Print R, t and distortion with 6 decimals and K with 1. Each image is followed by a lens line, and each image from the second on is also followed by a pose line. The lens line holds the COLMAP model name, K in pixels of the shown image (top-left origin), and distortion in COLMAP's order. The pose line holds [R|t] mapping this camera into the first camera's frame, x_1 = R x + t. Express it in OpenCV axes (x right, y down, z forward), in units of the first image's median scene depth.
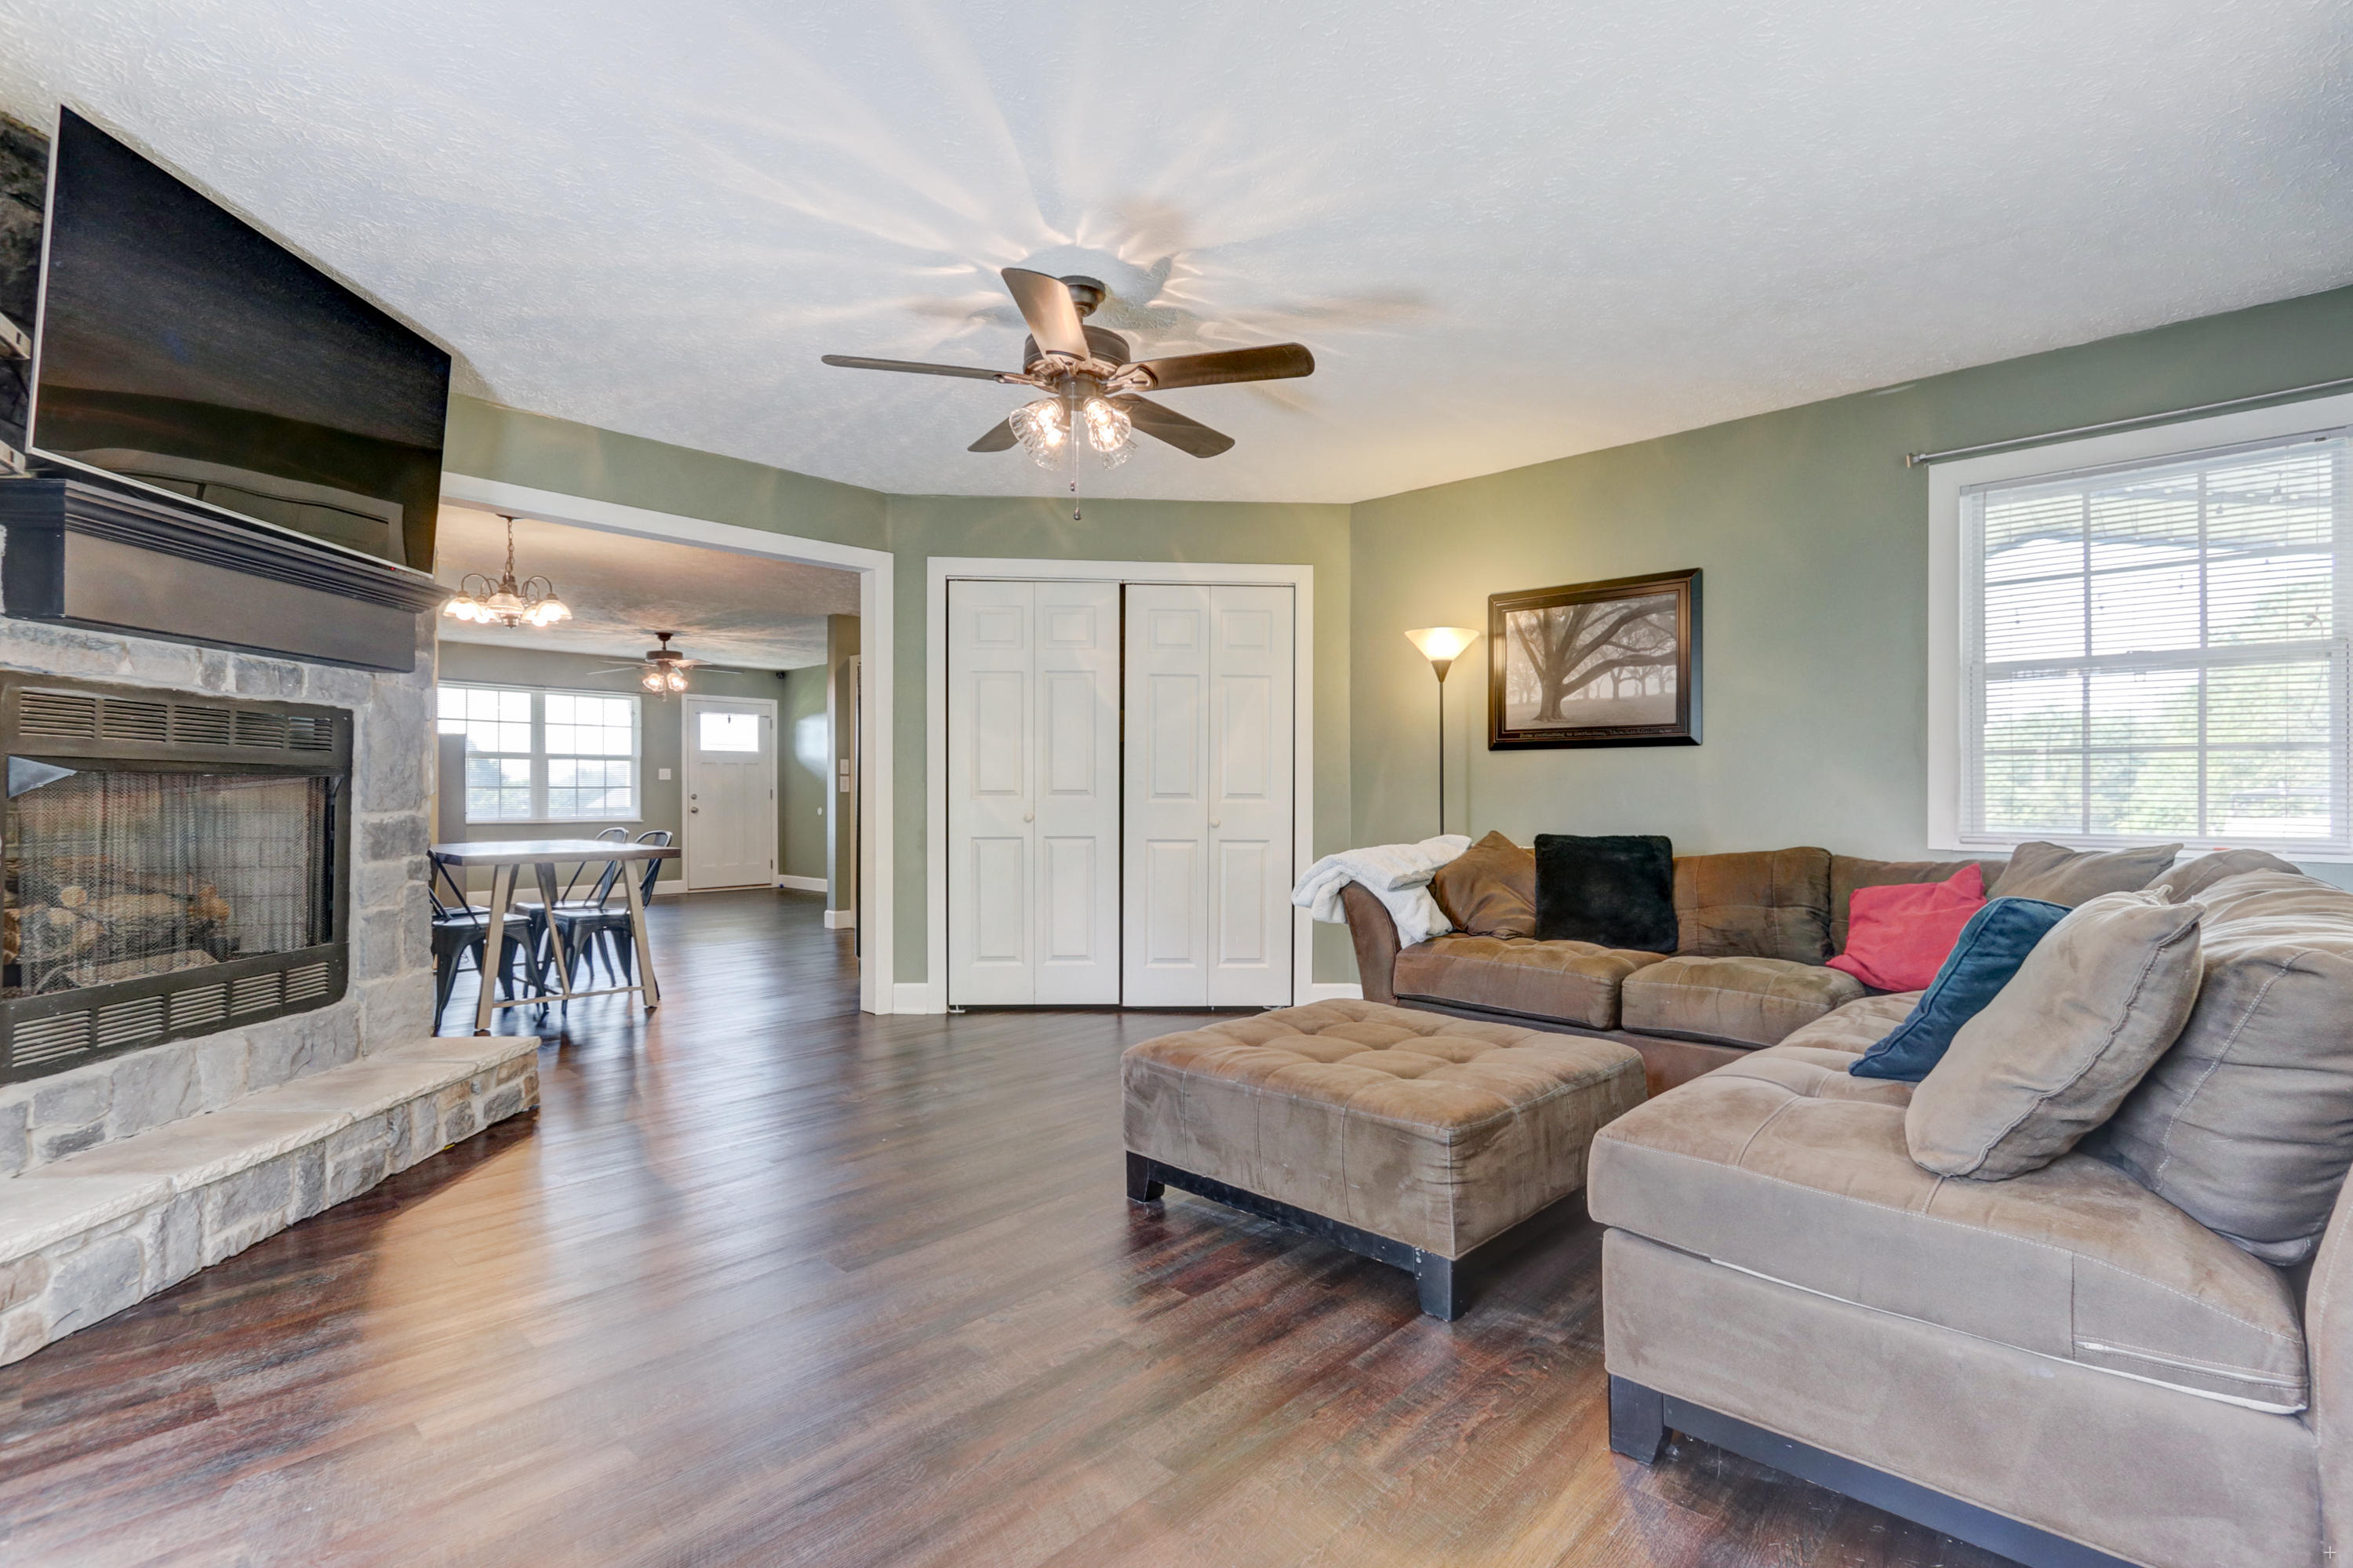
lens RADIAL K [[1085.2, 0, 1191.9], [0, 1085.2, 787.9], [0, 0, 1]] dist [0.001936, -0.000437]
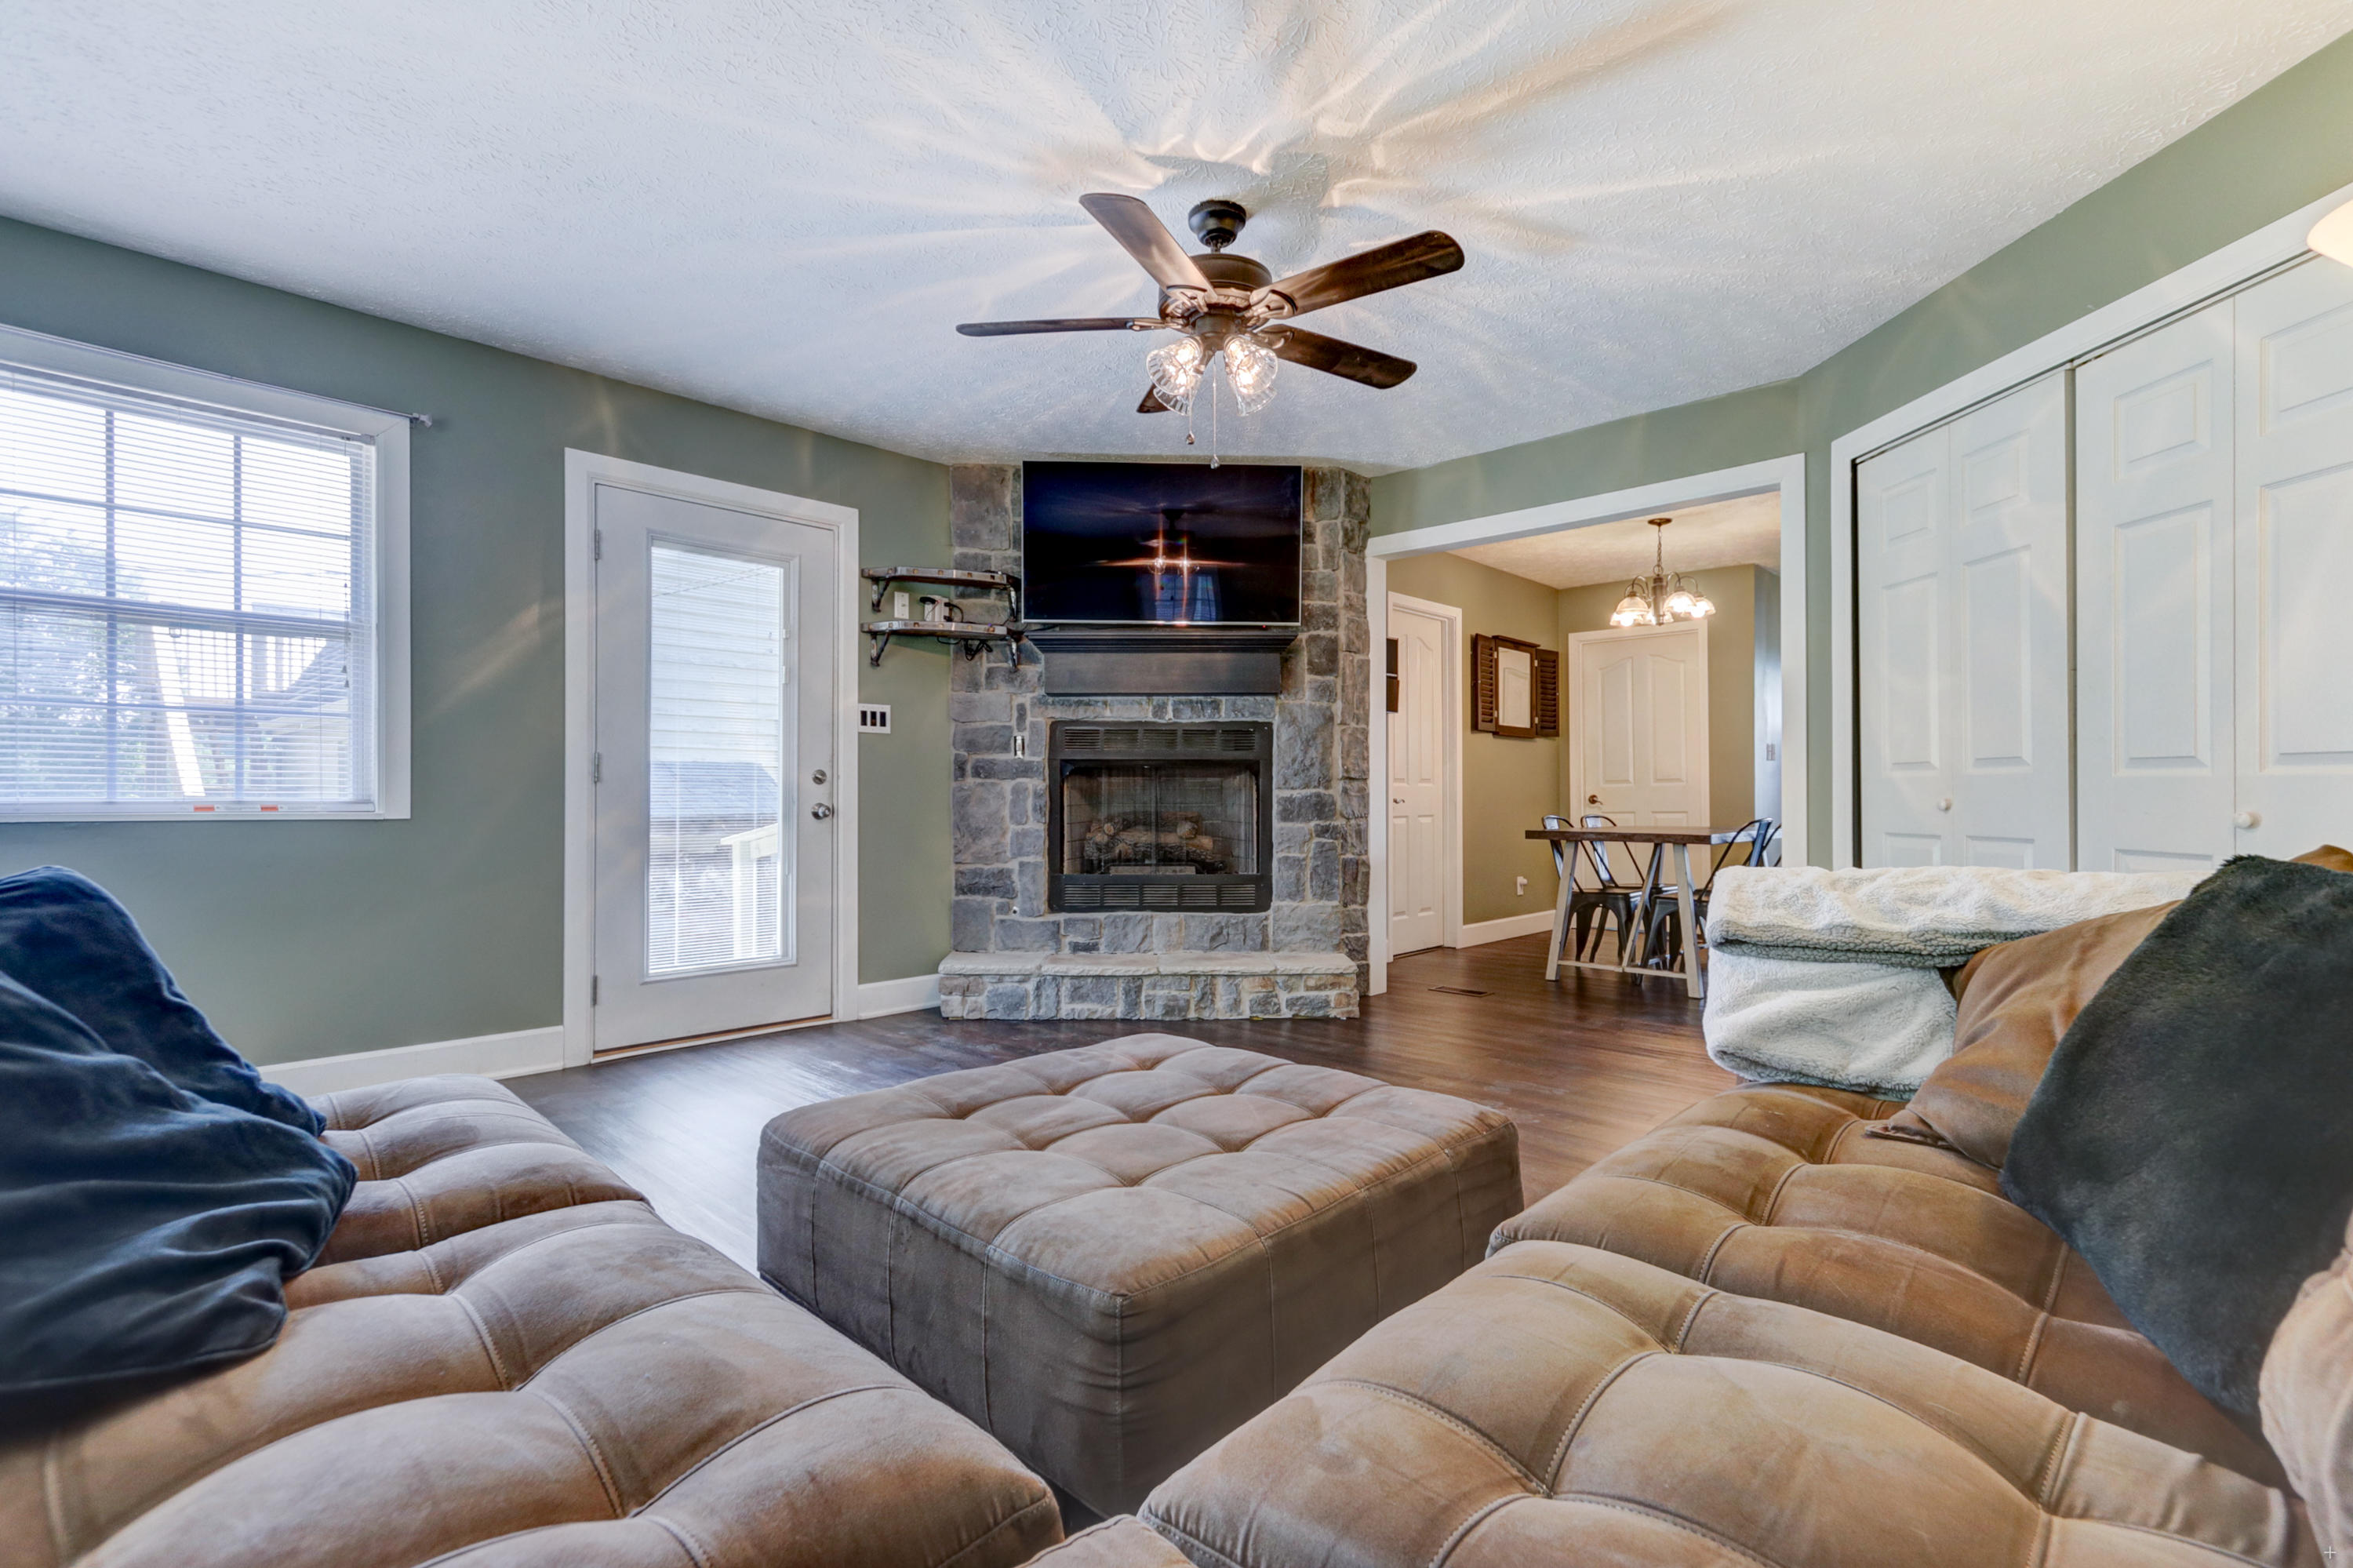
lens RADIAL K [[1085.2, 0, 1192.5], [0, 1085.2, 789.0], [0, 0, 1]] dist [0.001936, -0.000437]
pose [[-0.006788, -0.008489, -0.999941, 0.790911], [0.005251, 0.999950, -0.008525, 0.036065], [0.999963, -0.005309, -0.006744, 0.950995]]
